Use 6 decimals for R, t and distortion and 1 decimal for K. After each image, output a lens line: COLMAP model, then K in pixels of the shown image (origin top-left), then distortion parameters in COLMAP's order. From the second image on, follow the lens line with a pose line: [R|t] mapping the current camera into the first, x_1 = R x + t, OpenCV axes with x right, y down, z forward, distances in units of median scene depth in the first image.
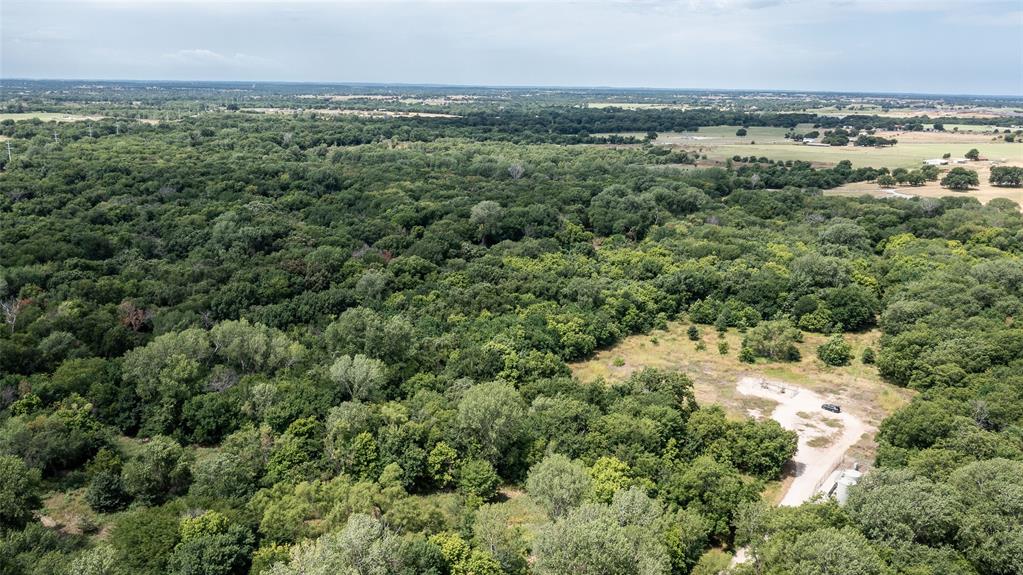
lens RADIAL K [[797.4, 0, 509.1], [0, 797.4, 283.7], [0, 0, 1]] dist [-0.009623, 0.002764]
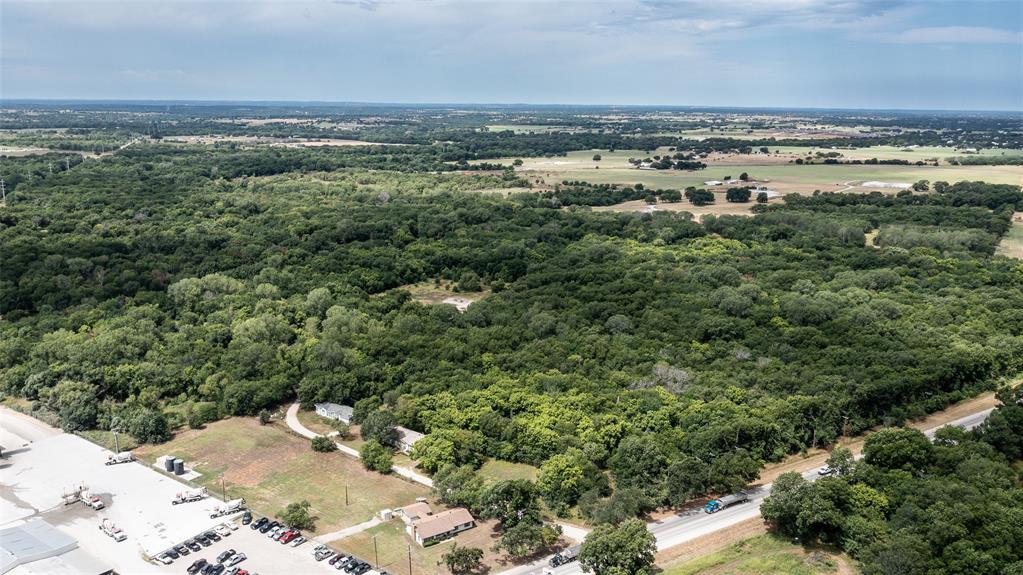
lens RADIAL K [[797.4, 0, 510.2], [0, 797.4, 291.6], [0, 0, 1]] dist [-0.009623, 0.002764]
pose [[0.995192, -0.026764, 0.094220, 0.119645], [0.027663, 0.999583, -0.008248, 0.058183], [-0.093960, 0.010815, 0.995517, -0.562576]]
